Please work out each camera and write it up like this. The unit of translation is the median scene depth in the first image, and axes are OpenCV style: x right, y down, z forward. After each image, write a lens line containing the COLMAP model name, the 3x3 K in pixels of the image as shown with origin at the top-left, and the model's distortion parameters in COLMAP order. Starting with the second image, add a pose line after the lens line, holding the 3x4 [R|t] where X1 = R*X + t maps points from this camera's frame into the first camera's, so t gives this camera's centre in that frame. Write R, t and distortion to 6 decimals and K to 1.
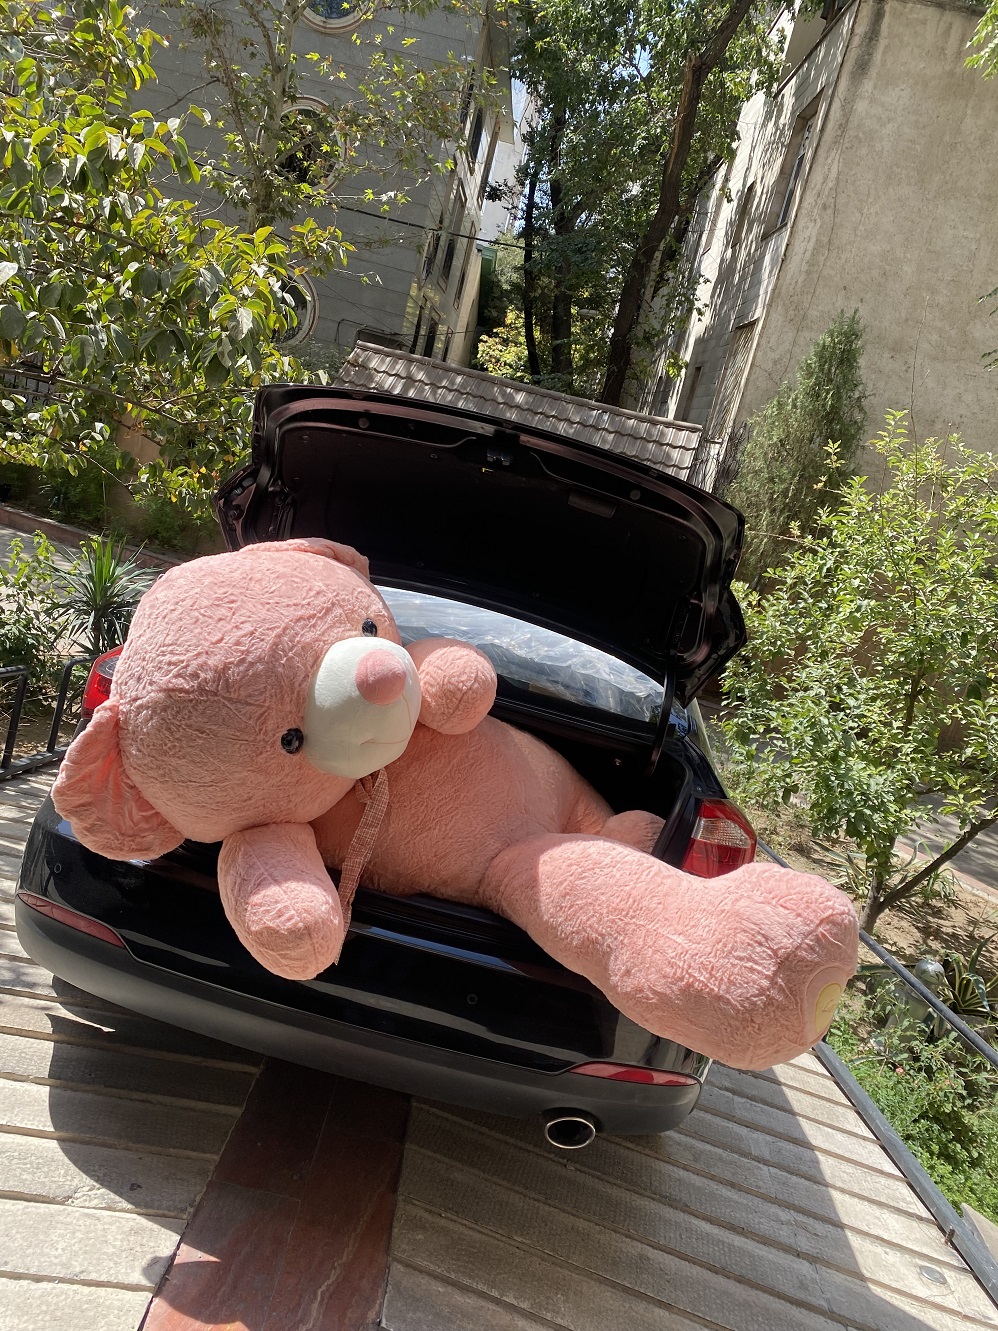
lens RADIAL K [[1012.4, 0, 495.5], [0, 1012.4, 667.8], [0, 0, 1]] dist [0.030511, -0.022134]
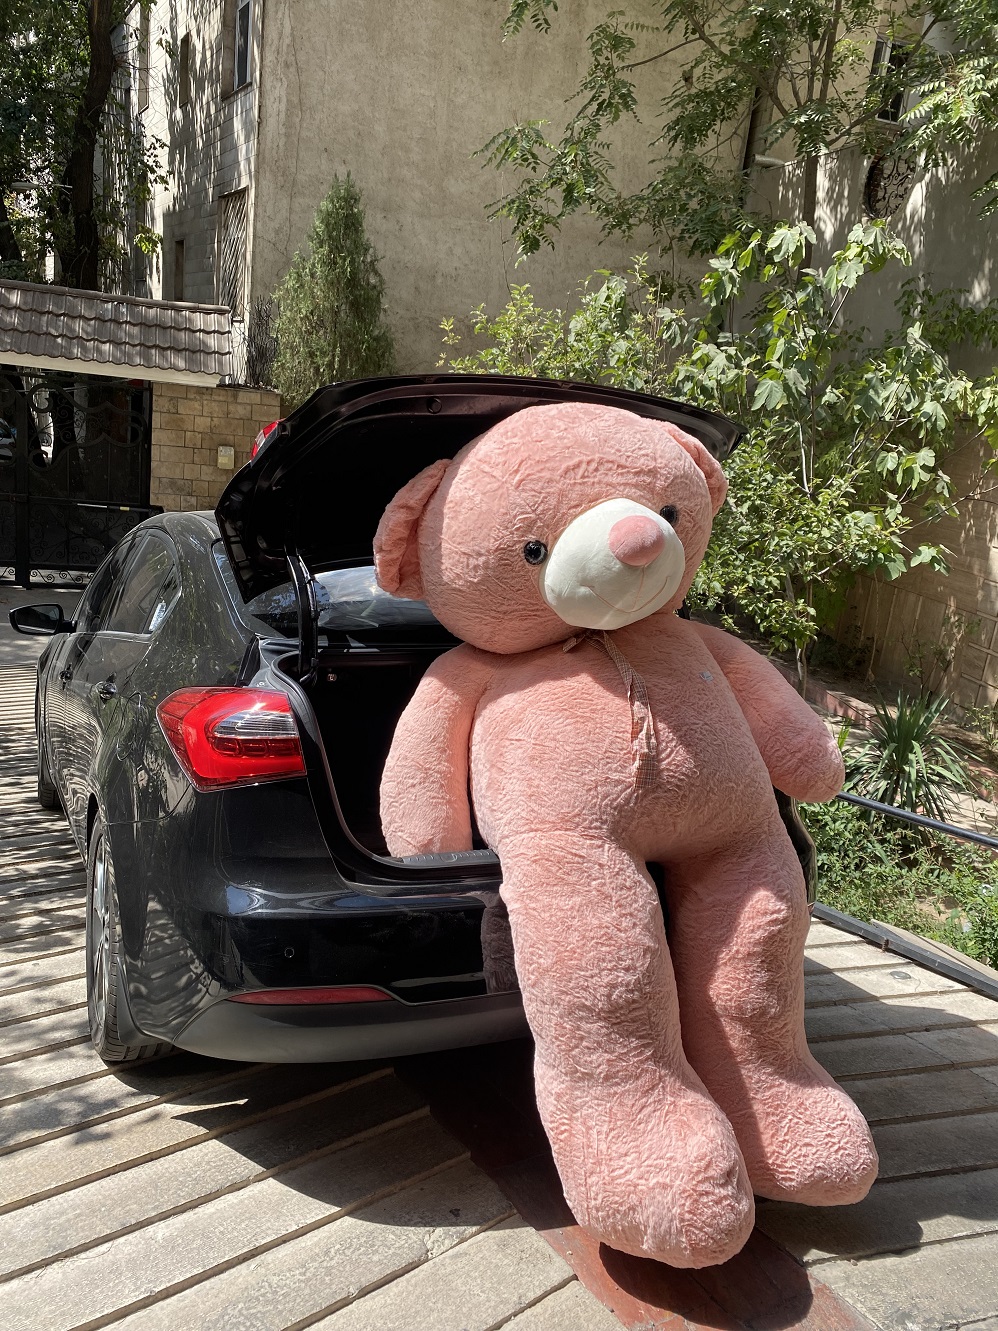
lens RADIAL K [[1012.4, 0, 493.8], [0, 1012.4, 641.9], [0, 0, 1]] dist [0.030511, -0.022134]
pose [[0.857656, -0.265709, 0.440256, -0.089399], [0.219070, 0.963373, 0.154661, -0.025885], [-0.465226, -0.036199, 0.884452, 0.017126]]
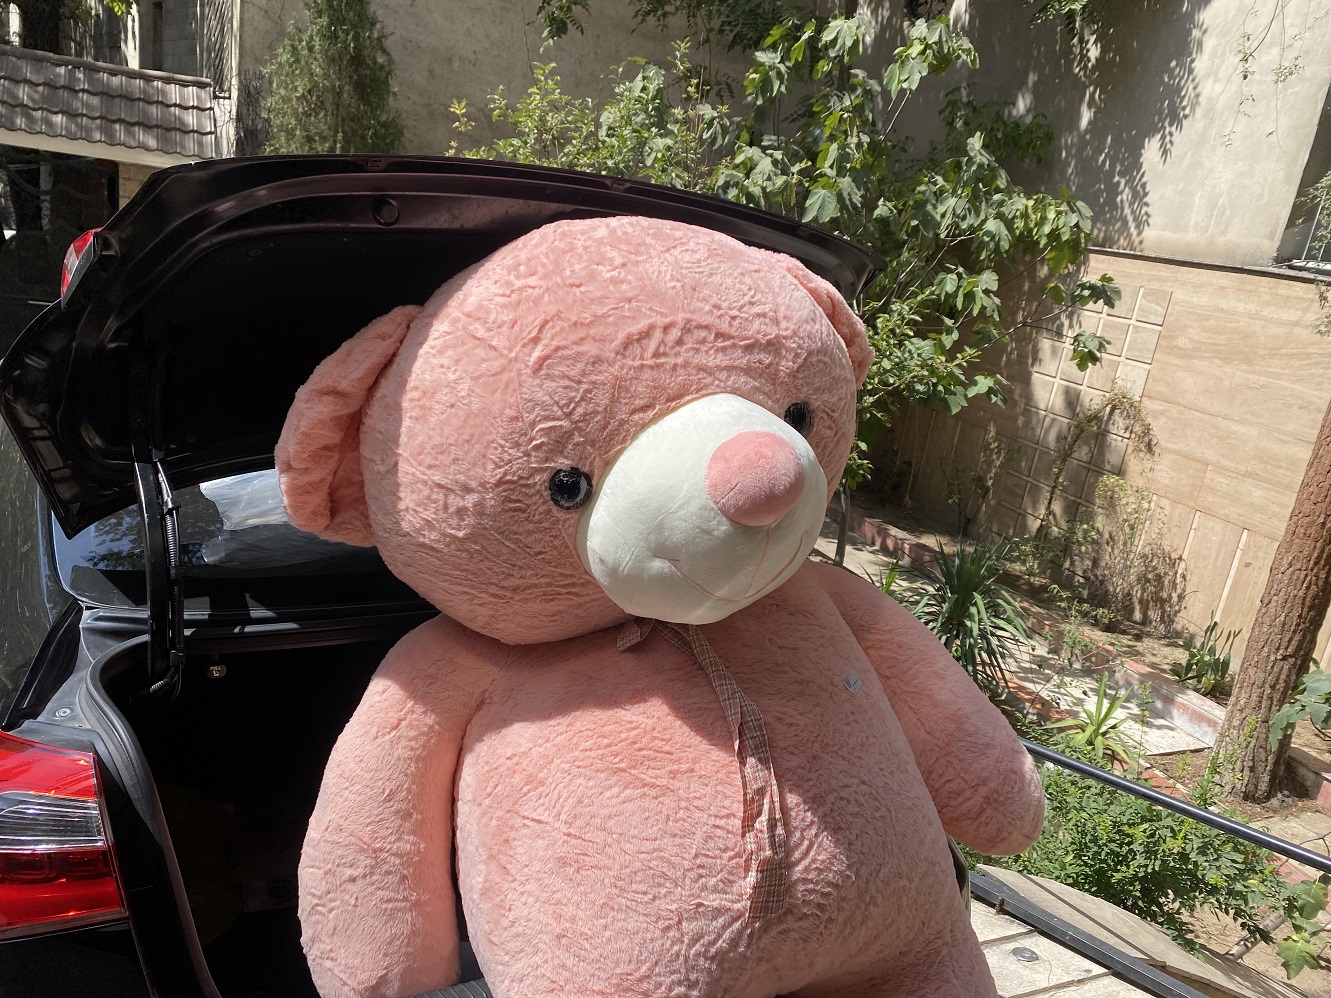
lens RADIAL K [[1012.4, 0, 654.1], [0, 1012.4, 482.9], [0, 0, 1]] dist [0.030511, -0.022134]
pose [[0.793529, -0.281163, 0.539684, -0.055115], [0.191253, 0.957152, 0.217445, -0.031016], [-0.577697, -0.069333, 0.813302, 0.073644]]
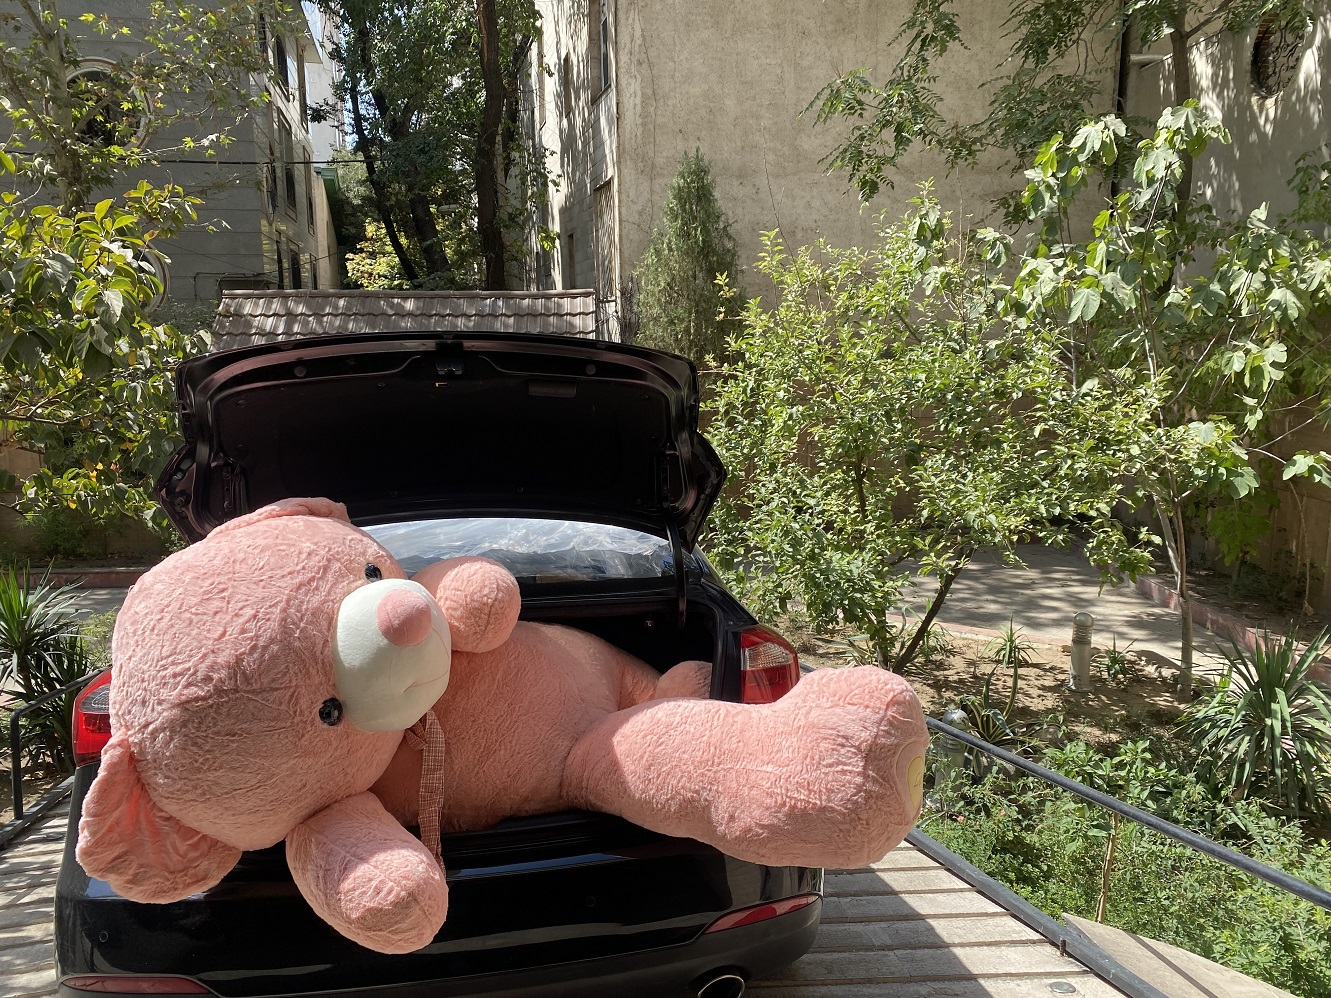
lens RADIAL K [[1012.4, 0, 667.0], [0, 1012.4, 491.0], [0, 0, 1]] dist [0.030511, -0.022134]
pose [[0.932661, -0.289259, 0.215577, -0.007310], [0.299699, 0.953888, -0.016683, -0.001978], [-0.200810, 0.080168, 0.976344, -0.001069]]
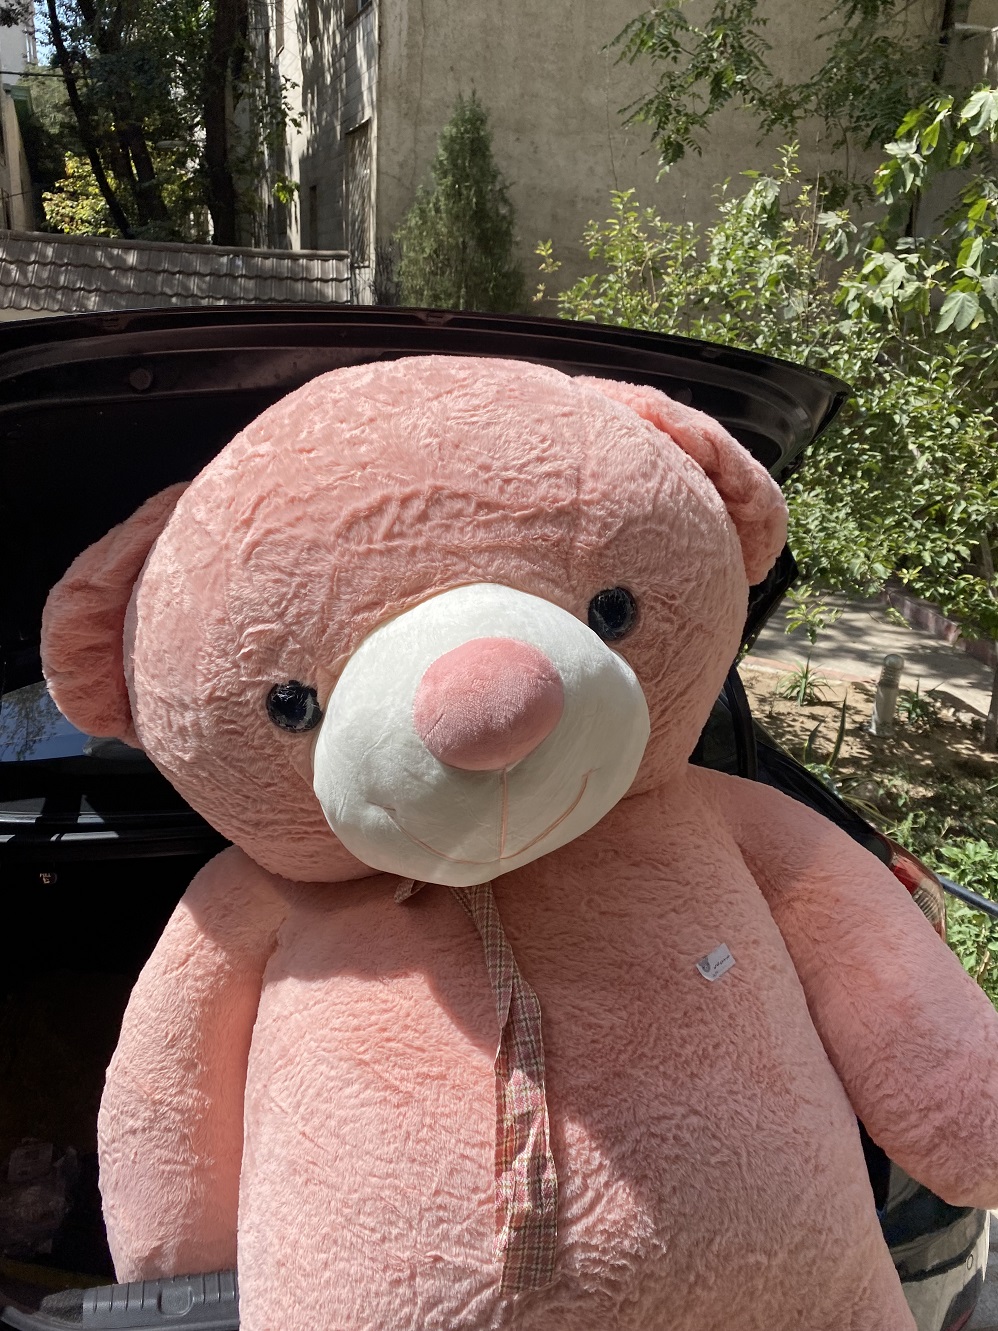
lens RADIAL K [[1012.4, 0, 486.0], [0, 1012.4, 638.7], [0, 0, 1]] dist [0.030511, -0.022134]
pose [[0.919327, -0.290821, 0.265067, -0.022333], [0.254853, 0.953308, 0.162030, -0.025898], [-0.299812, -0.081405, 0.950519, 0.078275]]
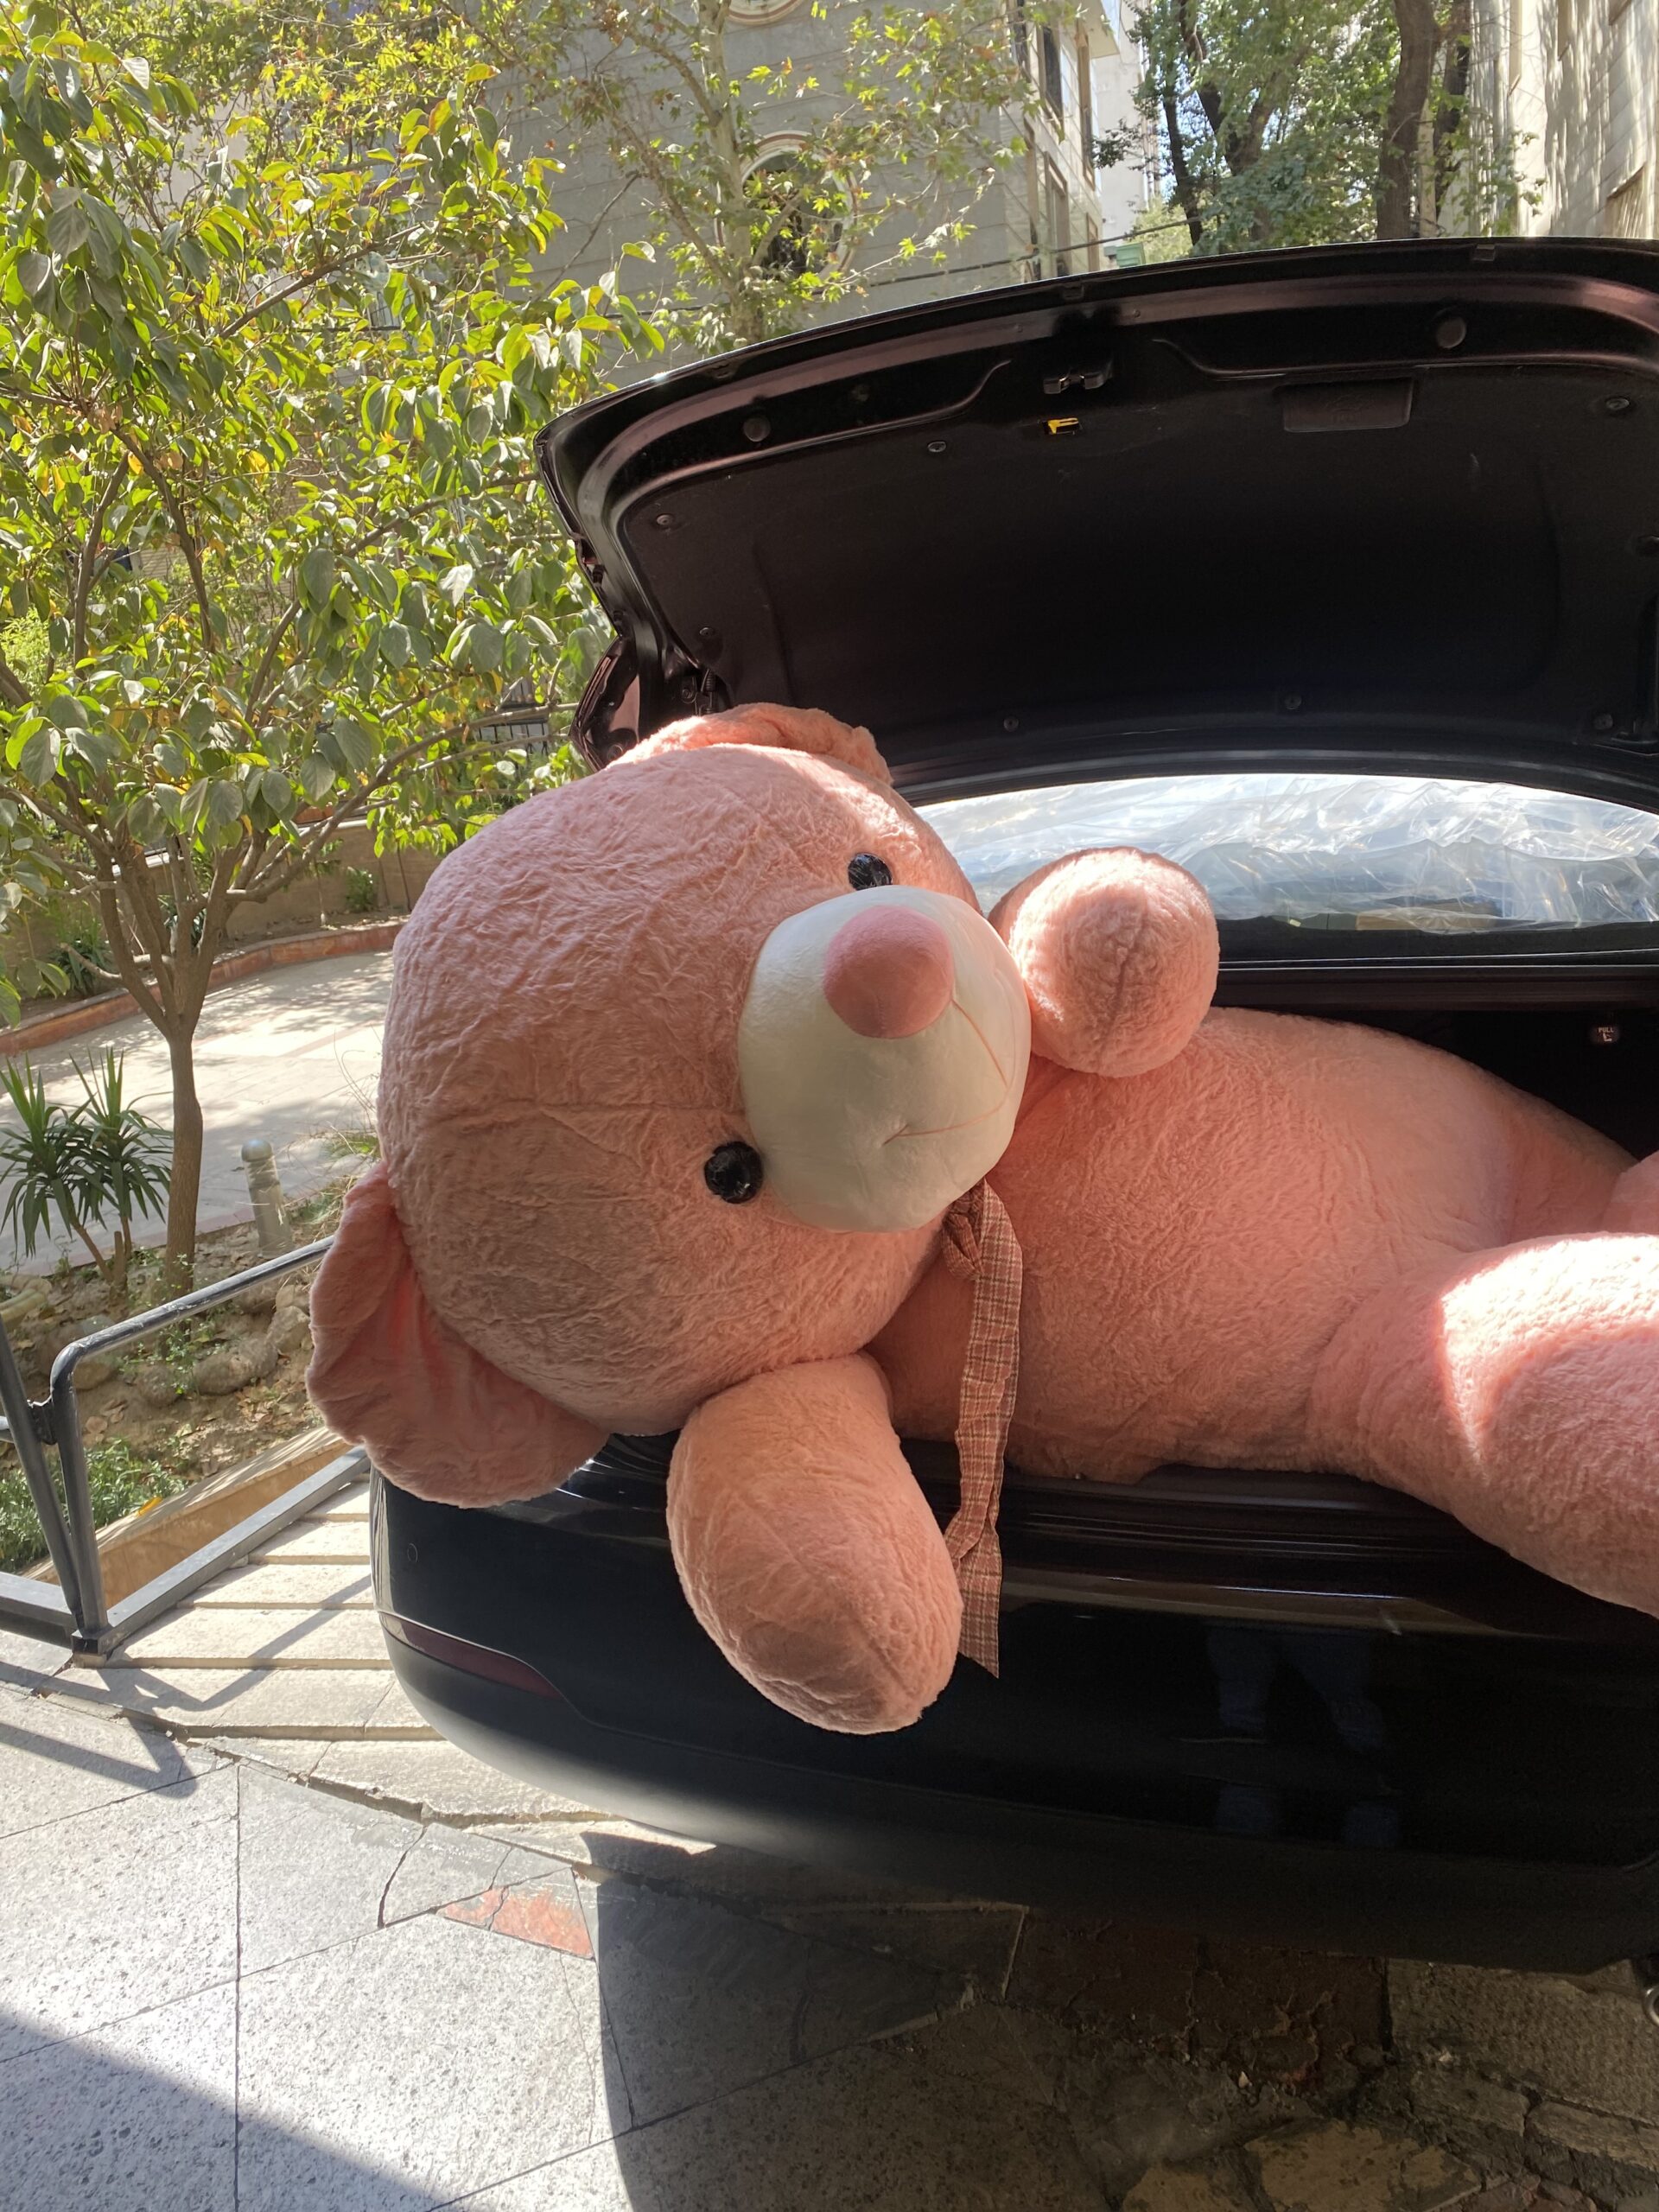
lens RADIAL K [[1682.6, 0, 837.5], [0, 1682.6, 1097.1], [0, 0, 1]] dist [0.030511, -0.022134]
pose [[0.916406, -0.266444, -0.298675, 0.004883], [0.280116, 0.959961, 0.003095, 0.007860], [0.285892, -0.086500, 0.954350, -0.022964]]
